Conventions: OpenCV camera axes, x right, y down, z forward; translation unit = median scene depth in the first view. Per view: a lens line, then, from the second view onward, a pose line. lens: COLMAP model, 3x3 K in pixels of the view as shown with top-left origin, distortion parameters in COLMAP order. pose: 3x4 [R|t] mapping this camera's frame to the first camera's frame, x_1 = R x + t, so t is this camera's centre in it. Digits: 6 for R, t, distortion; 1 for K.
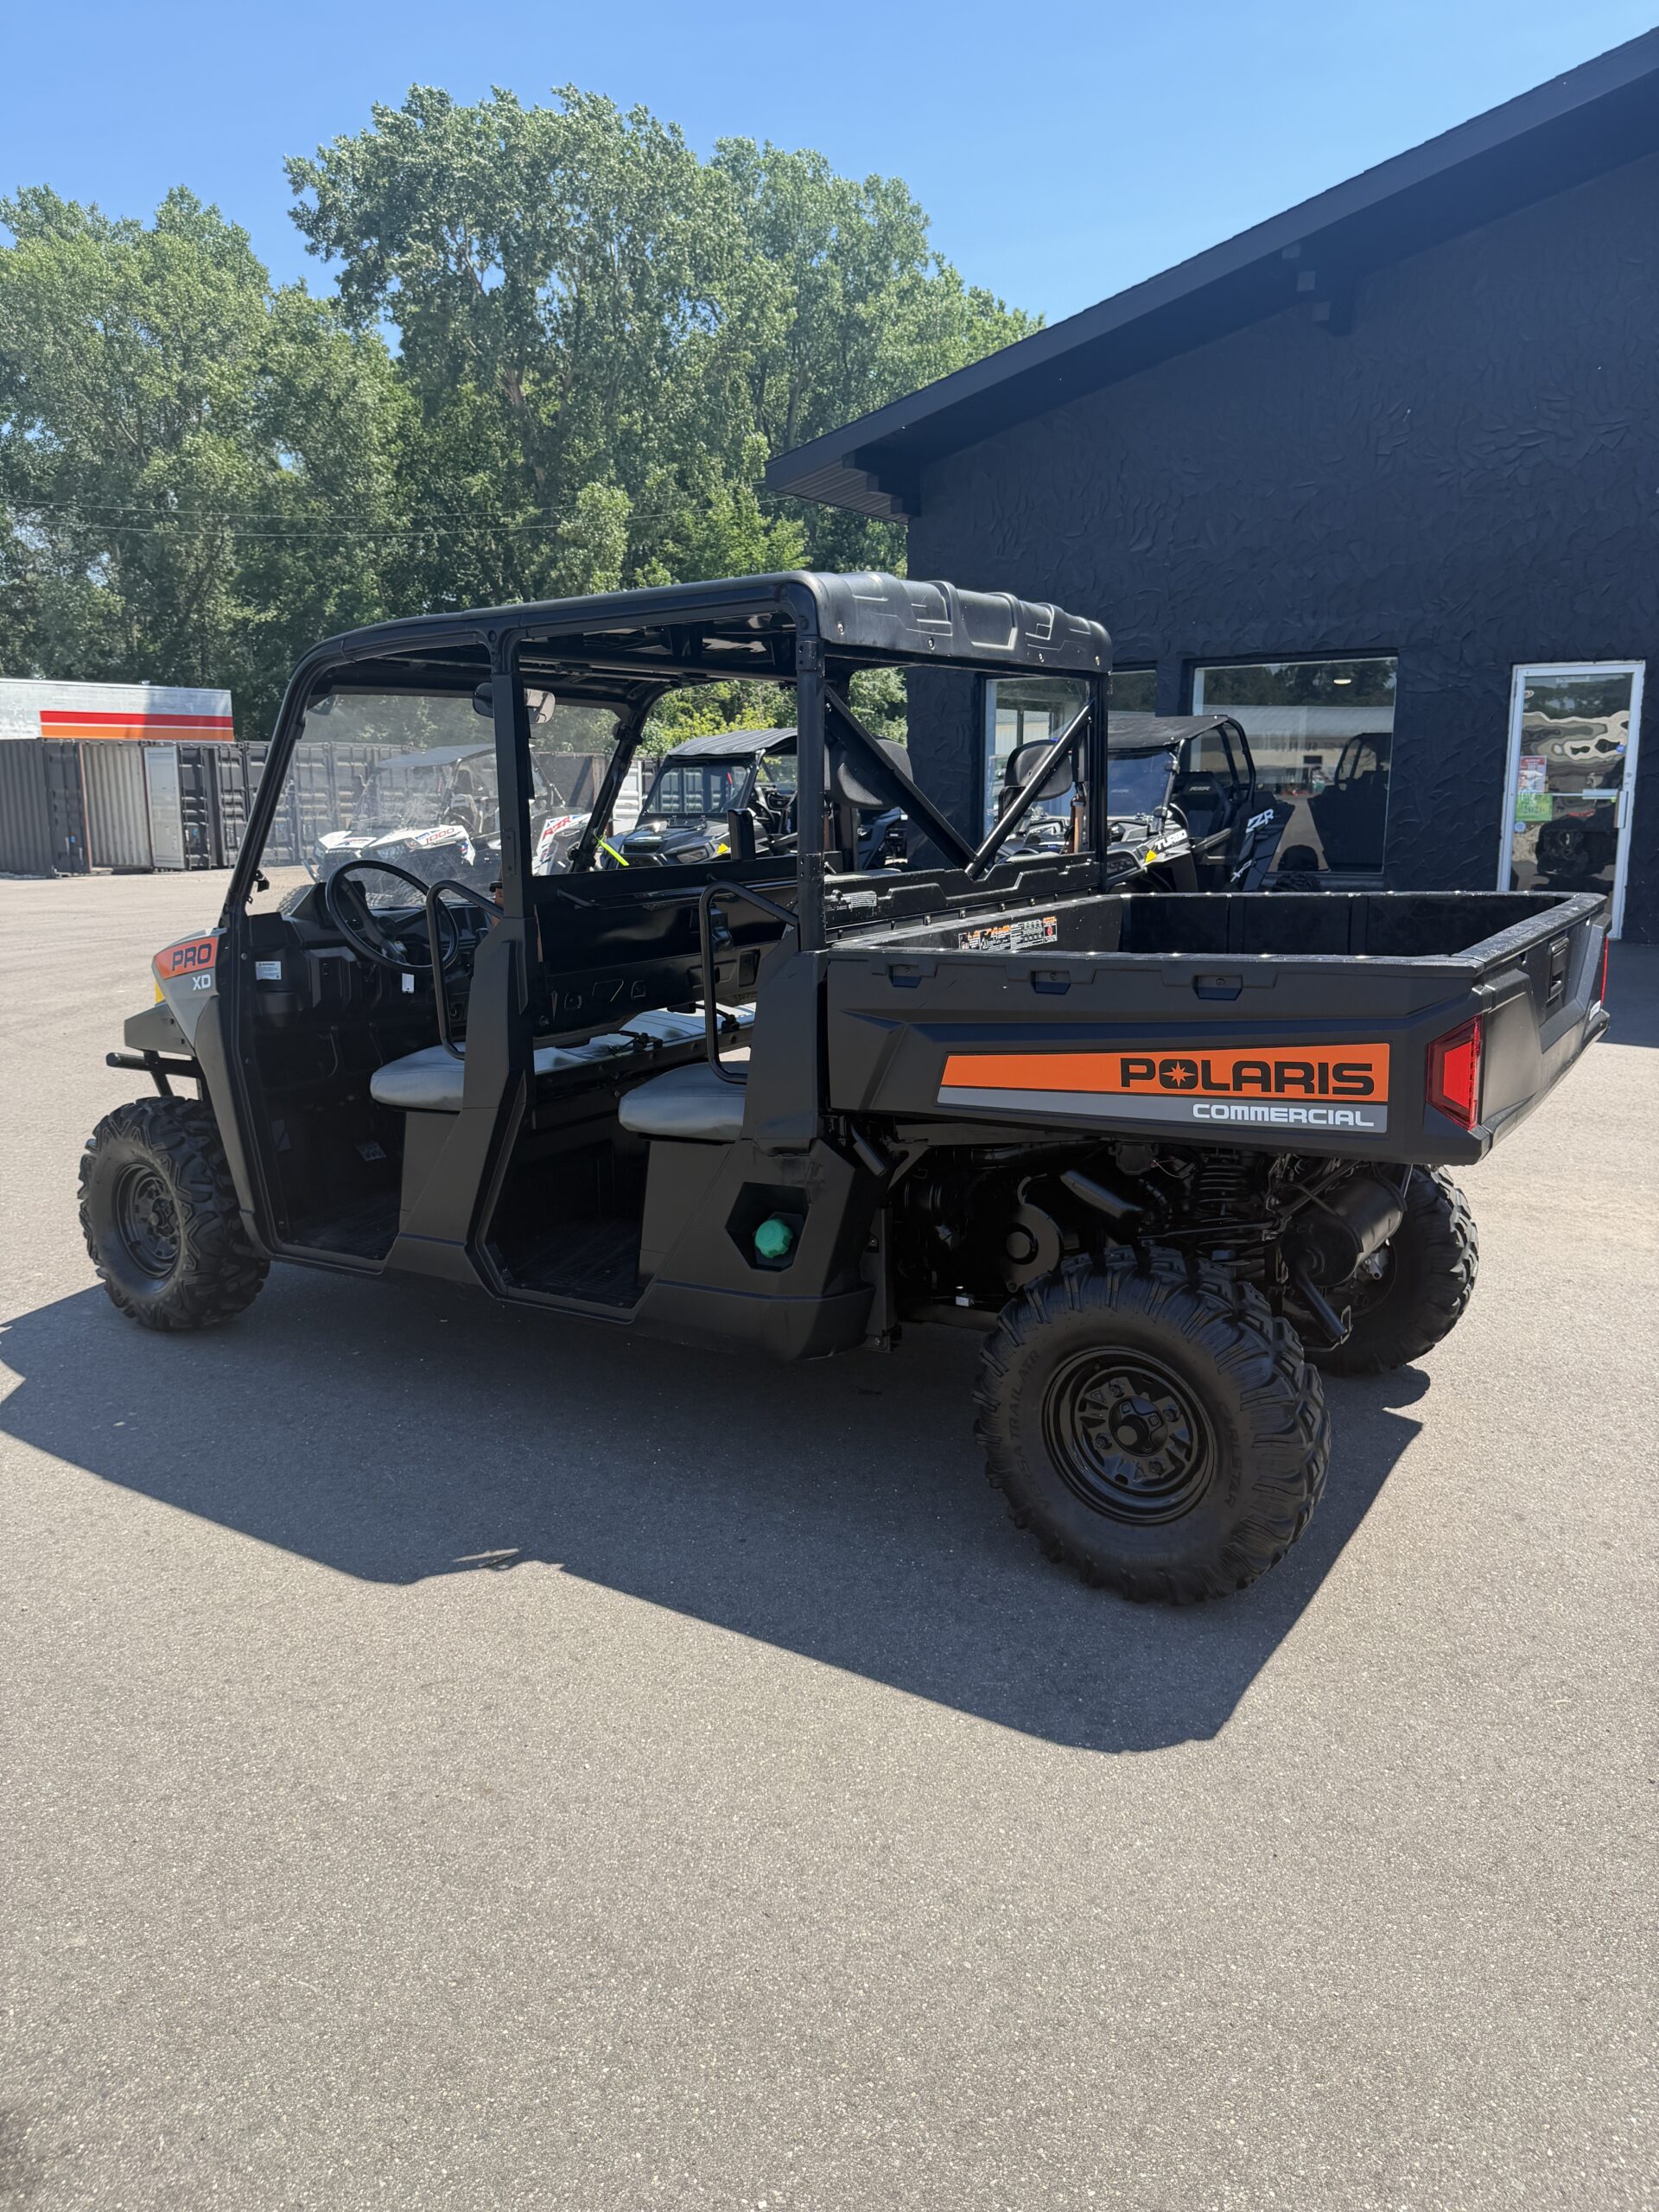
lens RADIAL K [[1561.1, 0, 842.6], [0, 1561.1, 1107.1], [0, 0, 1]] dist [0.032795, -0.052384]
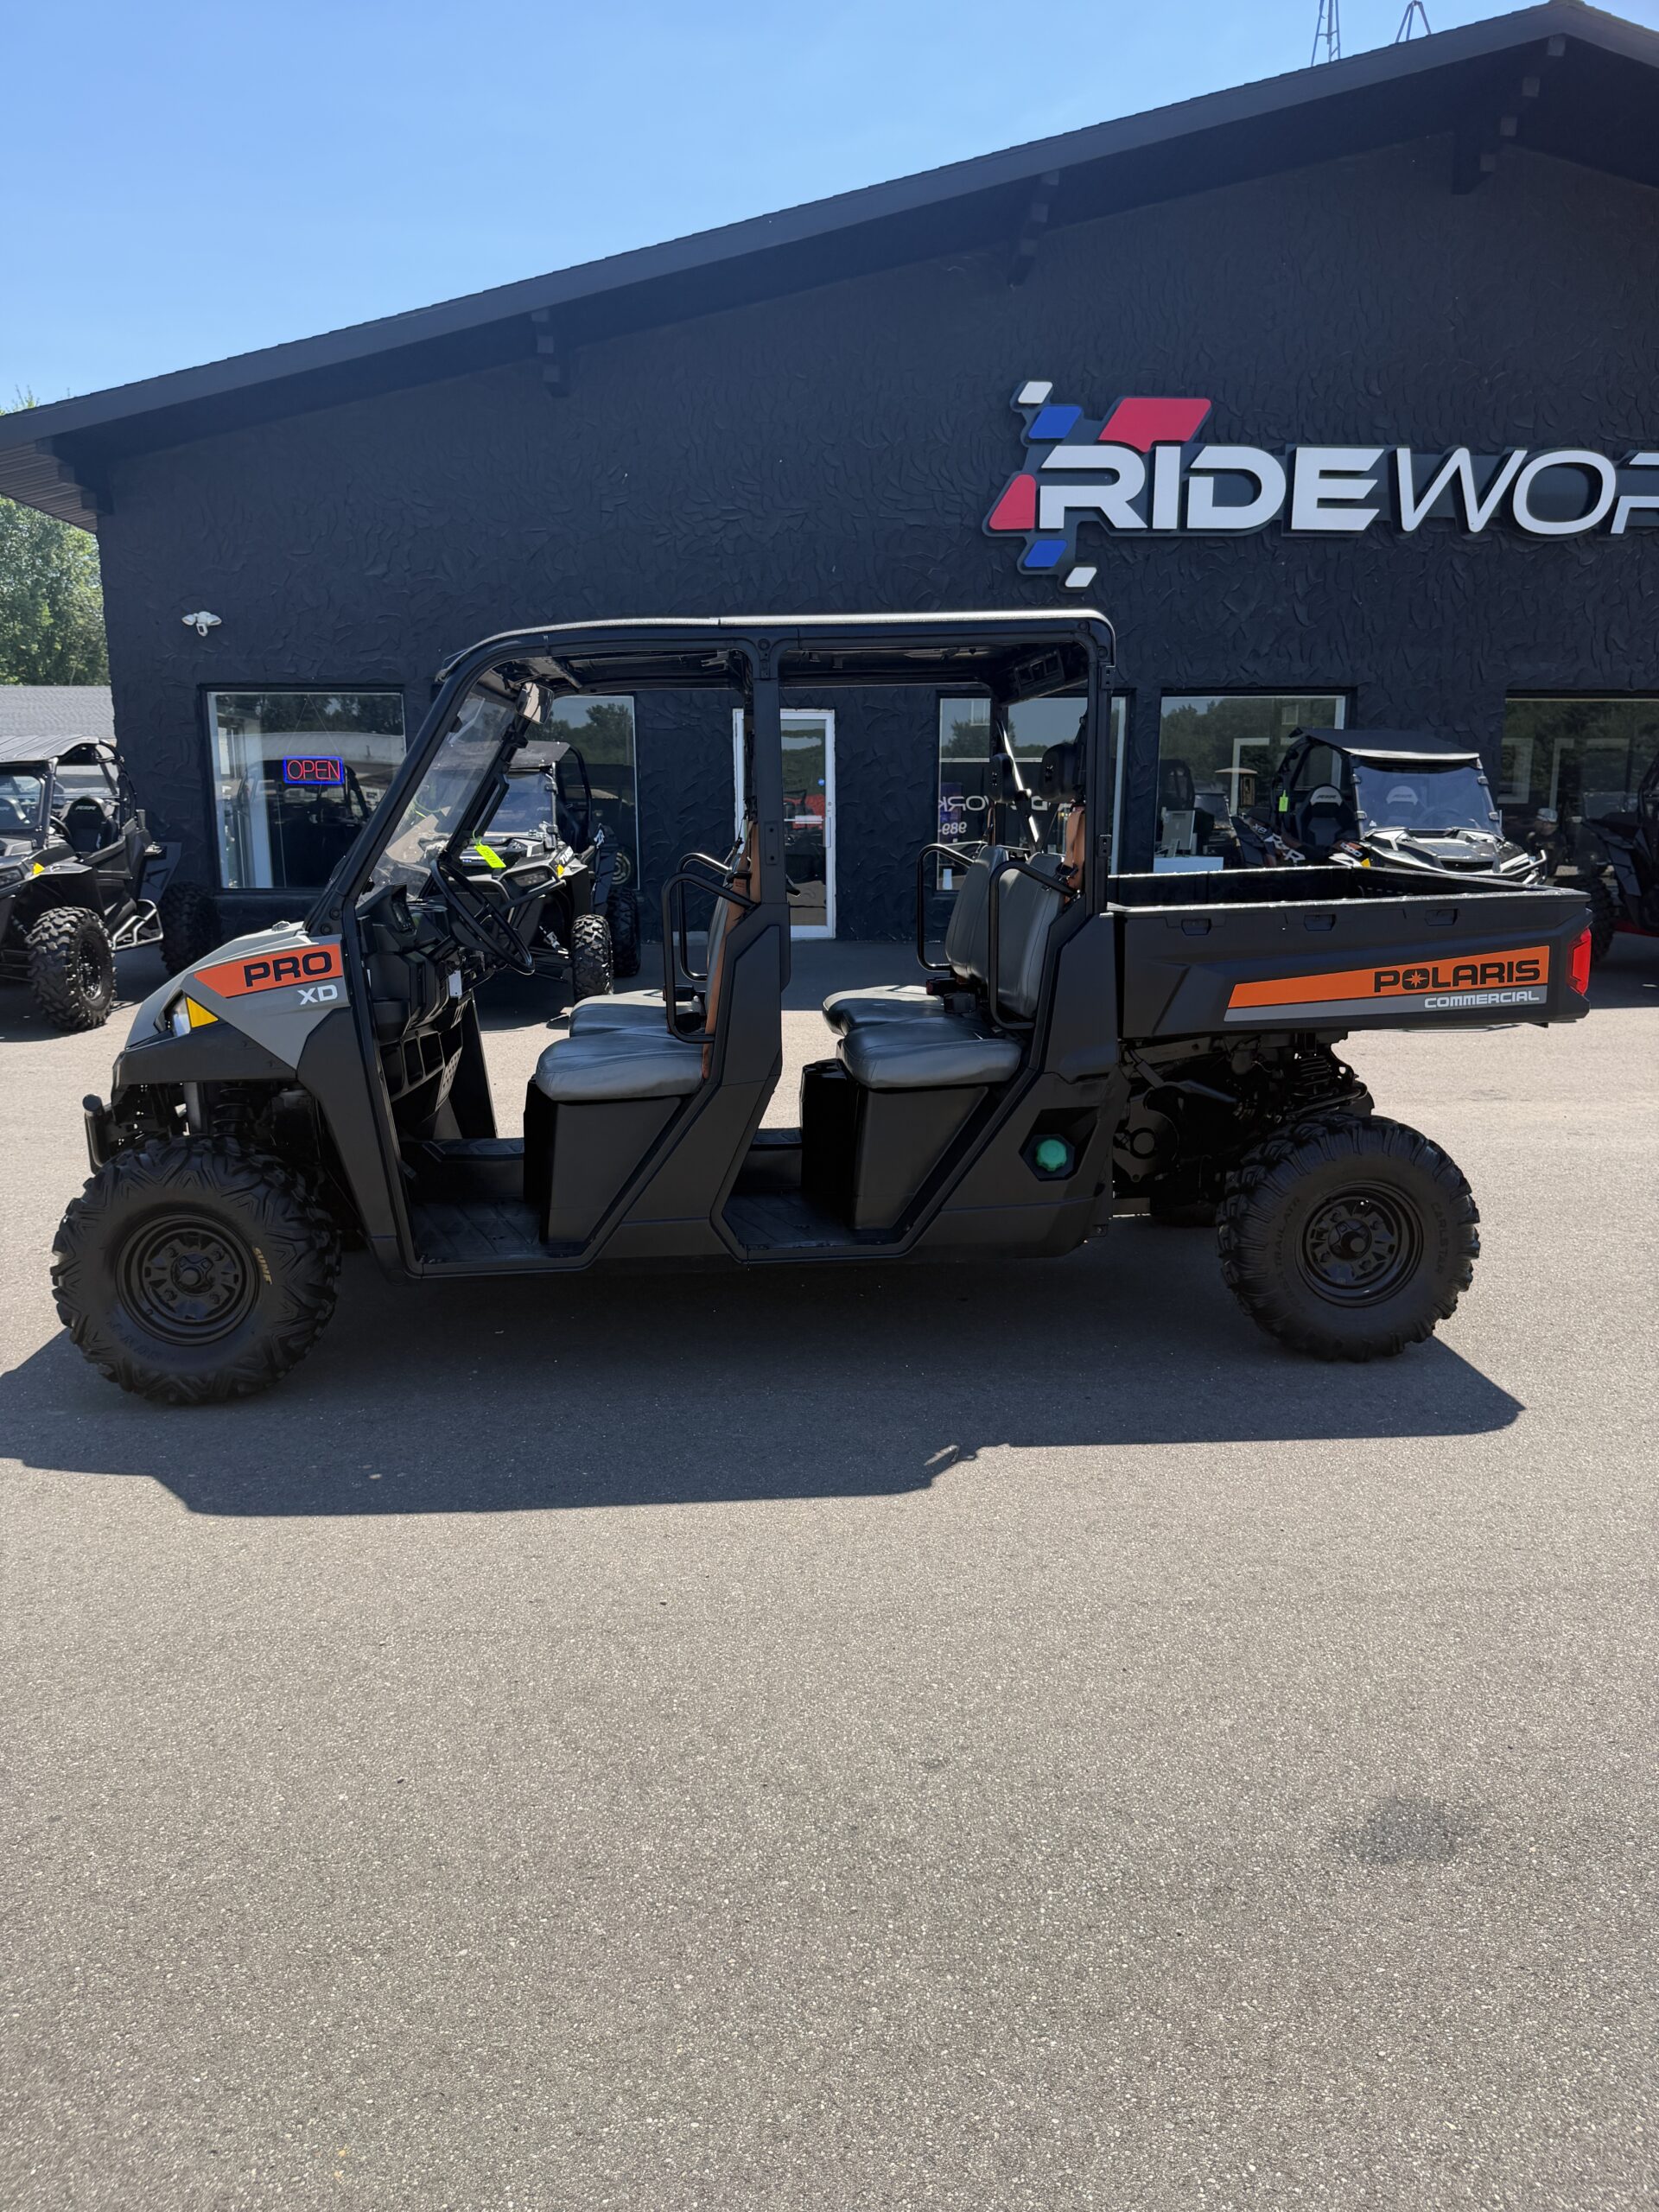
lens RADIAL K [[1561.1, 0, 835.4], [0, 1561.1, 1110.7], [0, 0, 1]] dist [0.032795, -0.052384]
pose [[0.801716, -0.107472, 0.587964, -0.223258], [0.117597, 0.992837, 0.021129, 0.001310], [-0.586023, 0.052204, 0.808611, 0.029106]]
